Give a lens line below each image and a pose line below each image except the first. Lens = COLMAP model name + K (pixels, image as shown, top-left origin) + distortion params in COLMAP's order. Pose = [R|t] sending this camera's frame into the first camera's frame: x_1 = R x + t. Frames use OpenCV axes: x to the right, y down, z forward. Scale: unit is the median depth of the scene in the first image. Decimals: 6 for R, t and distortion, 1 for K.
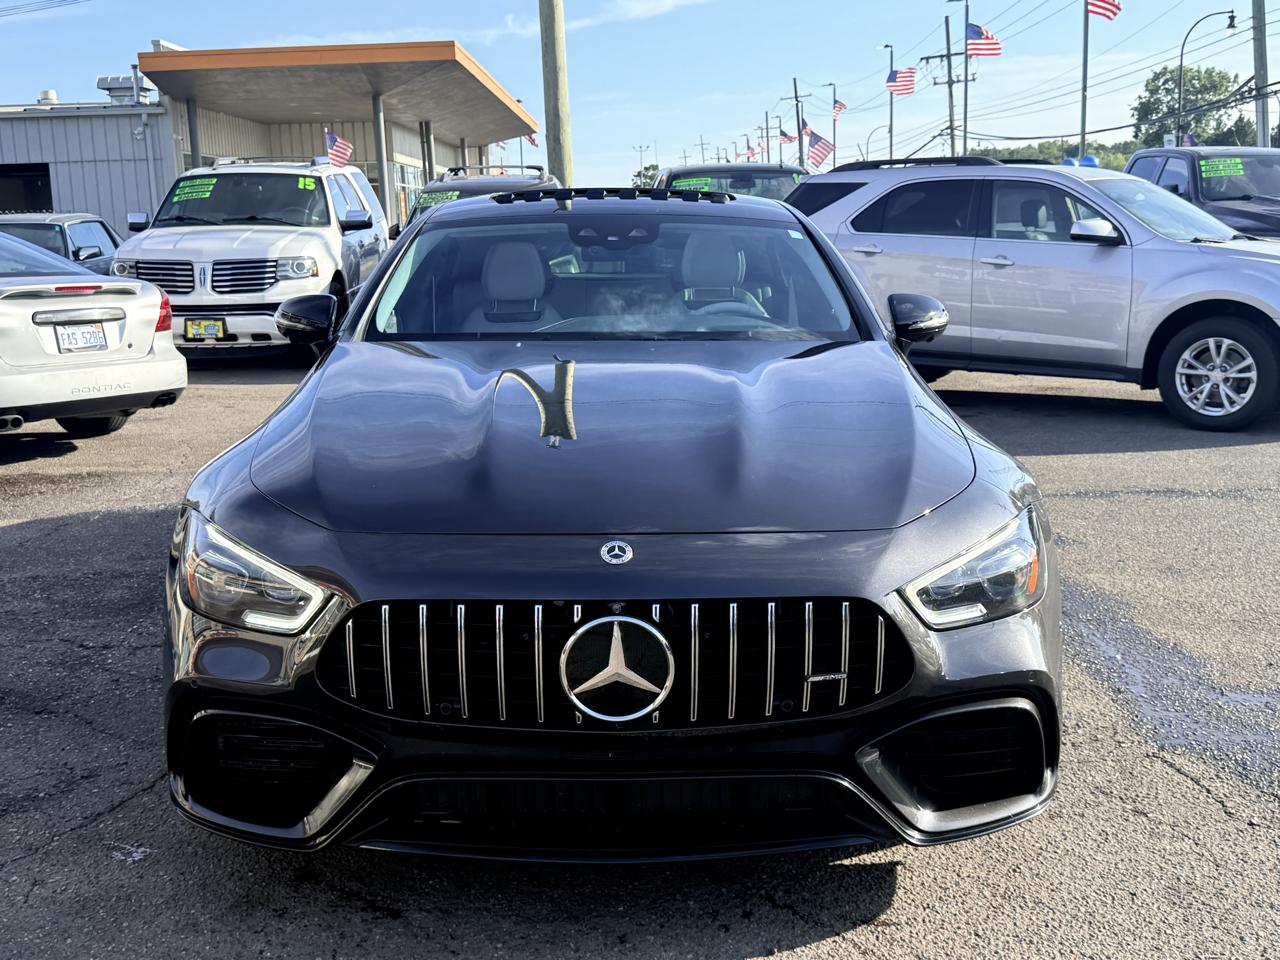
lens RADIAL K [[1438.9, 0, 640.2], [0, 1438.9, 478.1], [0, 0, 1]] dist [0.005400, 0.000000]
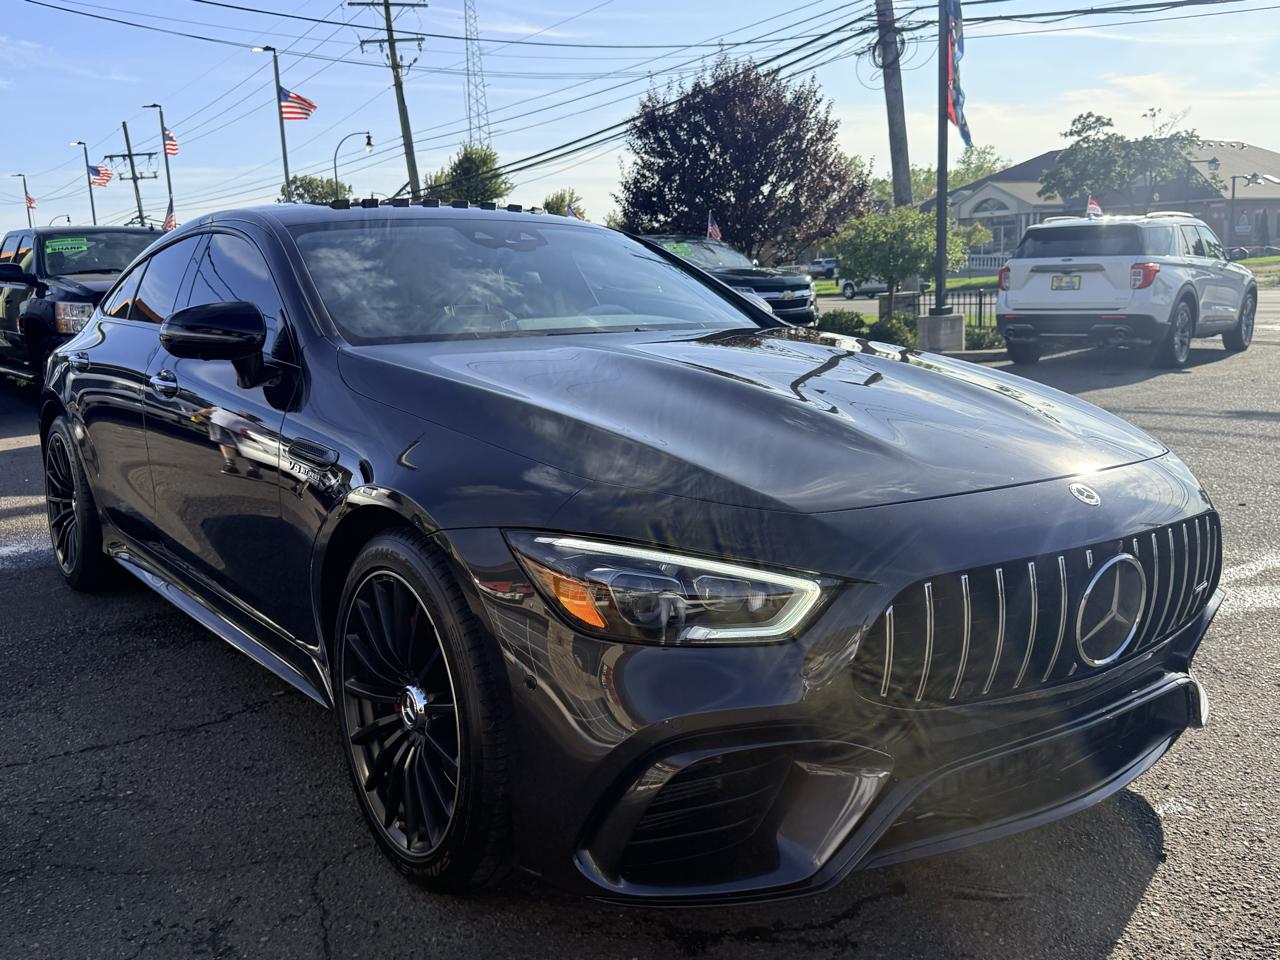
lens RADIAL K [[1172.5, 0, 612.6], [0, 1172.5, 481.6], [0, 0, 1]] dist [0.005244, 0.000000]
pose [[0.821468, -0.098999, 0.561596, -0.361098], [0.111913, 0.993652, 0.011463, -0.001161], [-0.559166, 0.053434, 0.827332, 0.255048]]
